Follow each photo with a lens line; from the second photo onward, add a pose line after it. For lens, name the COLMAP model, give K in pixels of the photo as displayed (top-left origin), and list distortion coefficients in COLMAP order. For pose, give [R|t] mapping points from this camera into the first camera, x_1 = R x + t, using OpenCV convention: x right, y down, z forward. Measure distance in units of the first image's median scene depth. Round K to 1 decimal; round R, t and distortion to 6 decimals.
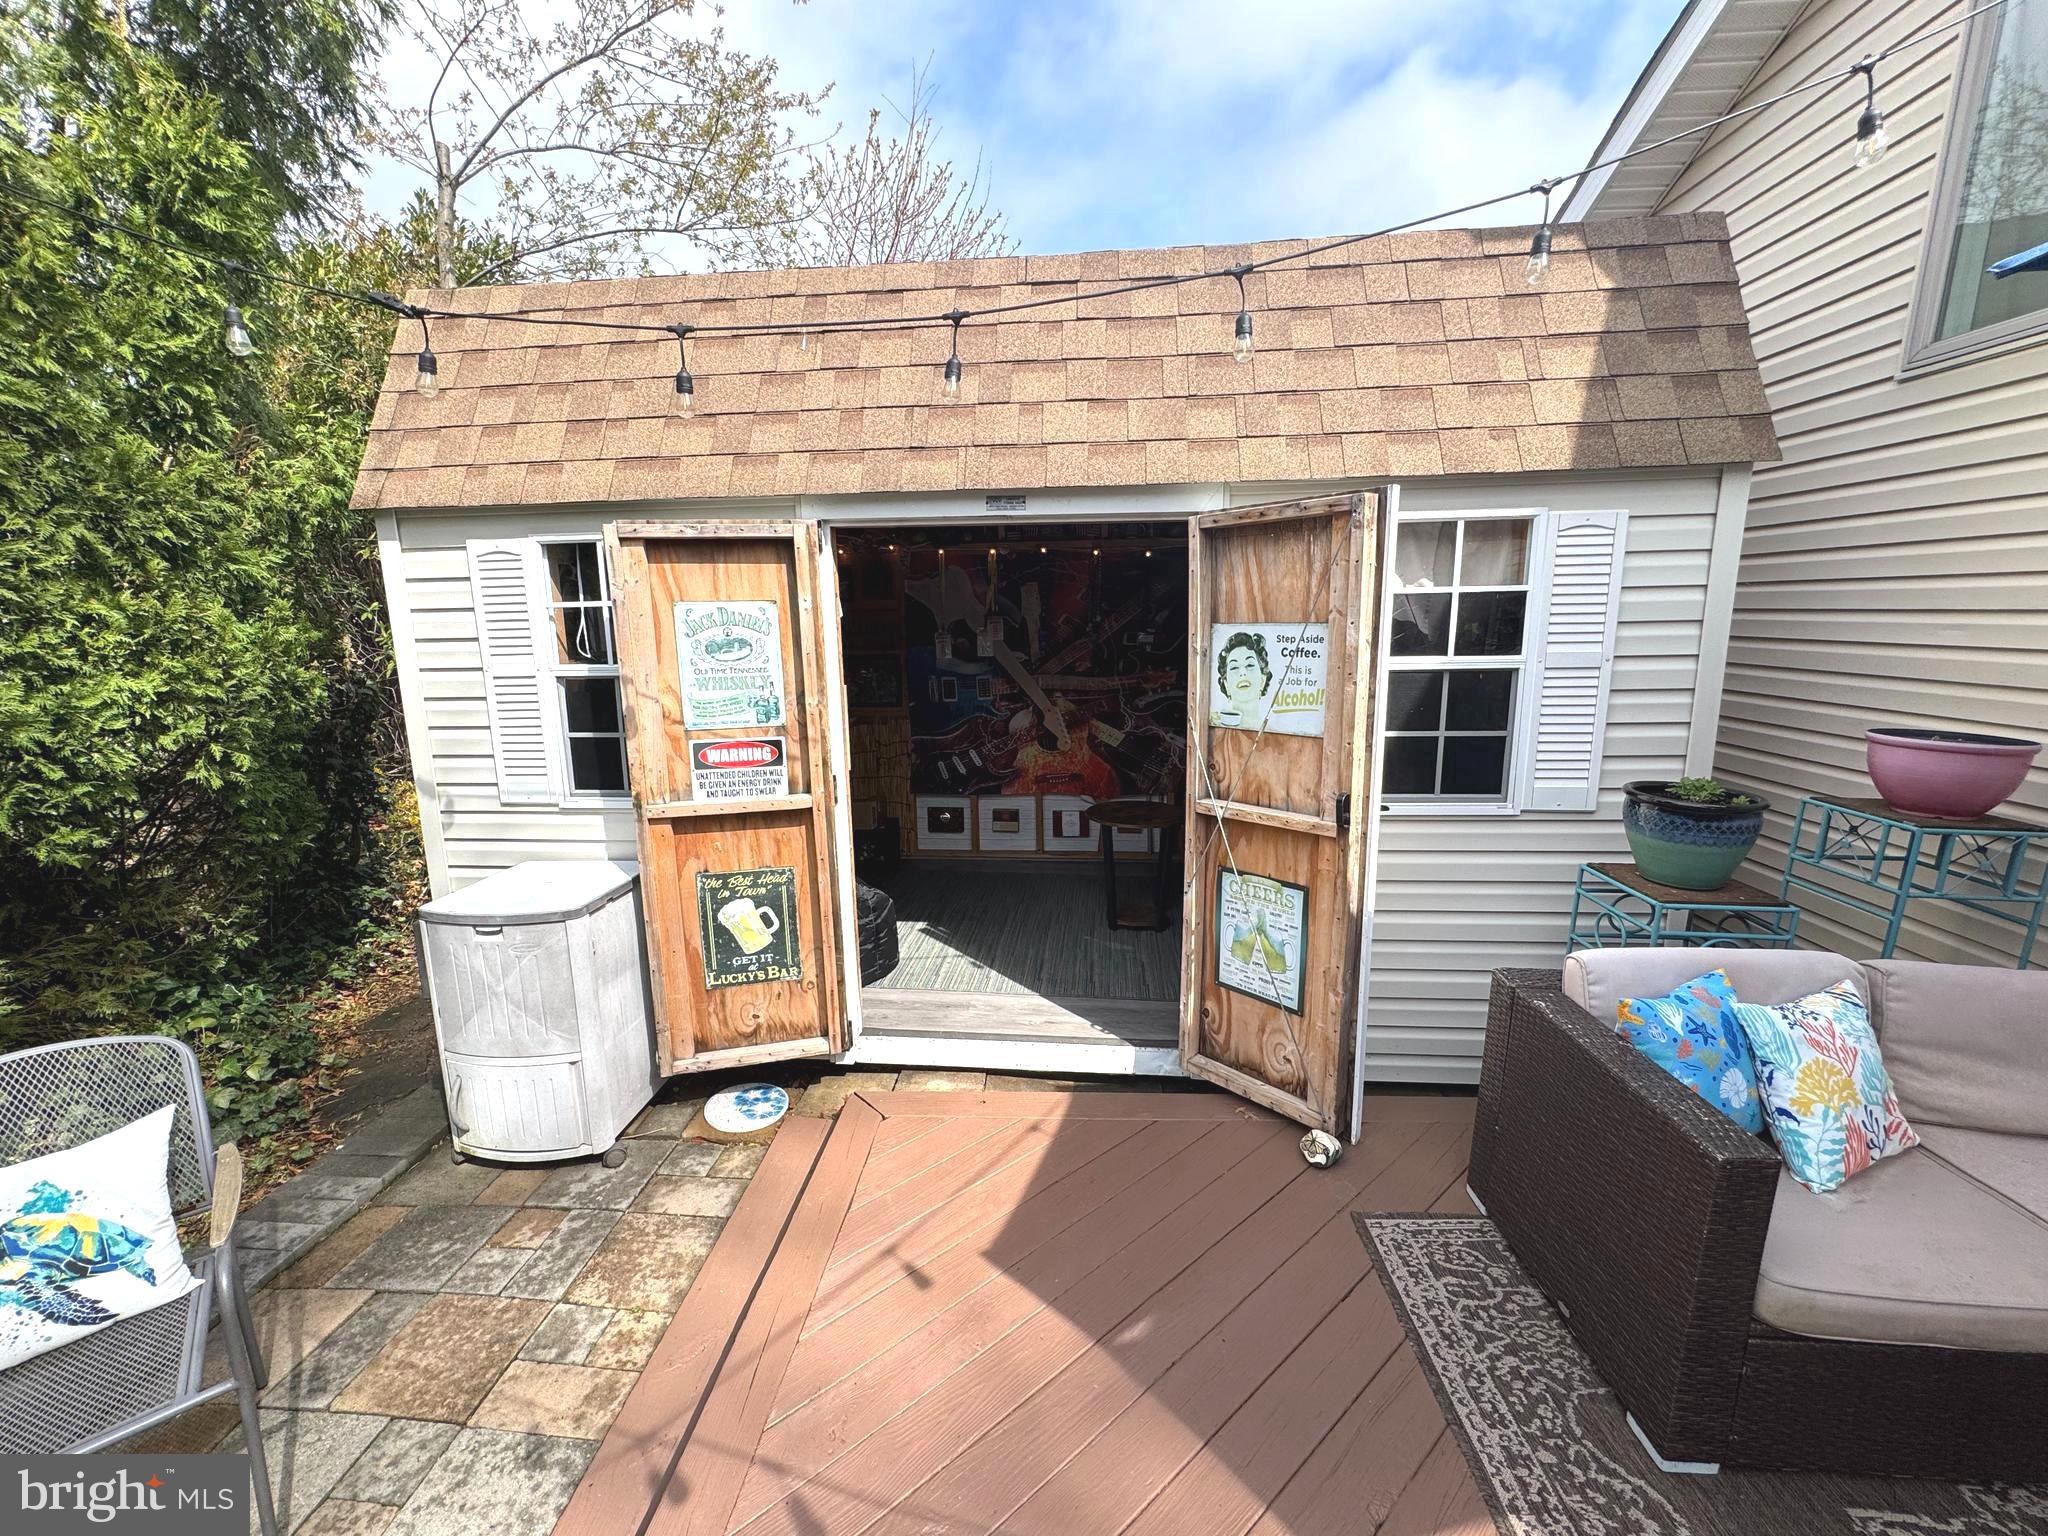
lens RADIAL K [[819.8, 0, 1022.4], [0, 819.8, 767.9], [0, 0, 1]] dist [-0.002488, 0.000234]
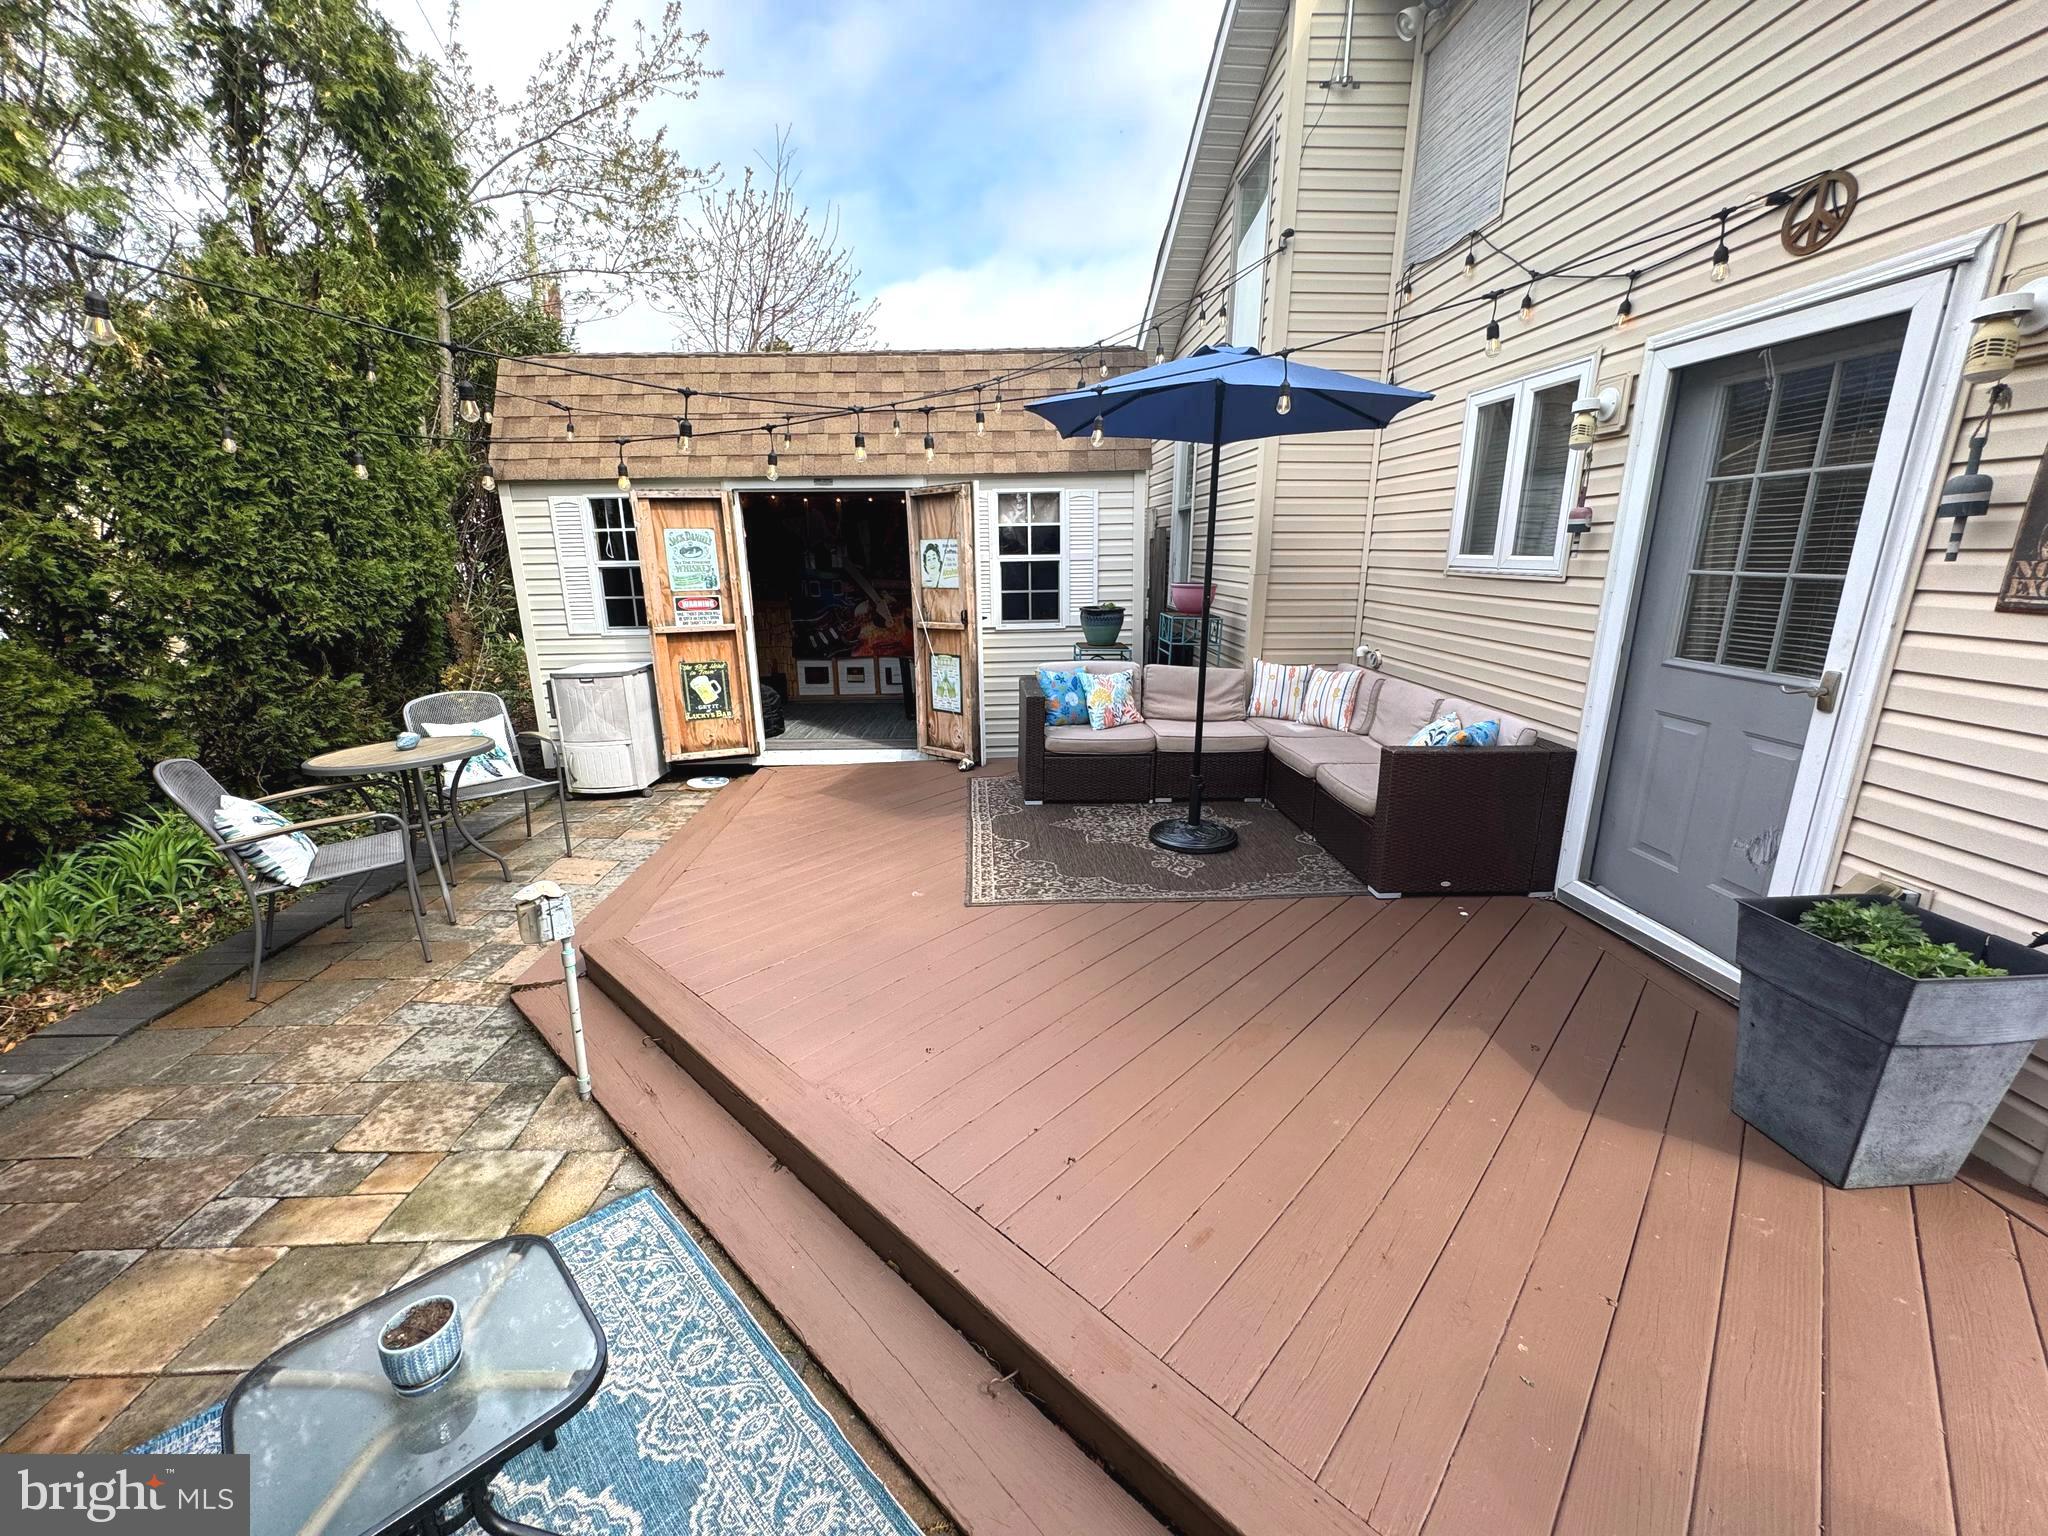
lens RADIAL K [[819.8, 0, 1020.2], [0, 819.8, 771.0], [0, 0, 1]] dist [-0.002488, 0.000234]
pose [[0.993720, -0.027348, 0.108503, 0.233182], [0.019302, 0.997033, 0.074521, 0.272088], [-0.110219, -0.071959, 0.991299, -1.201100]]
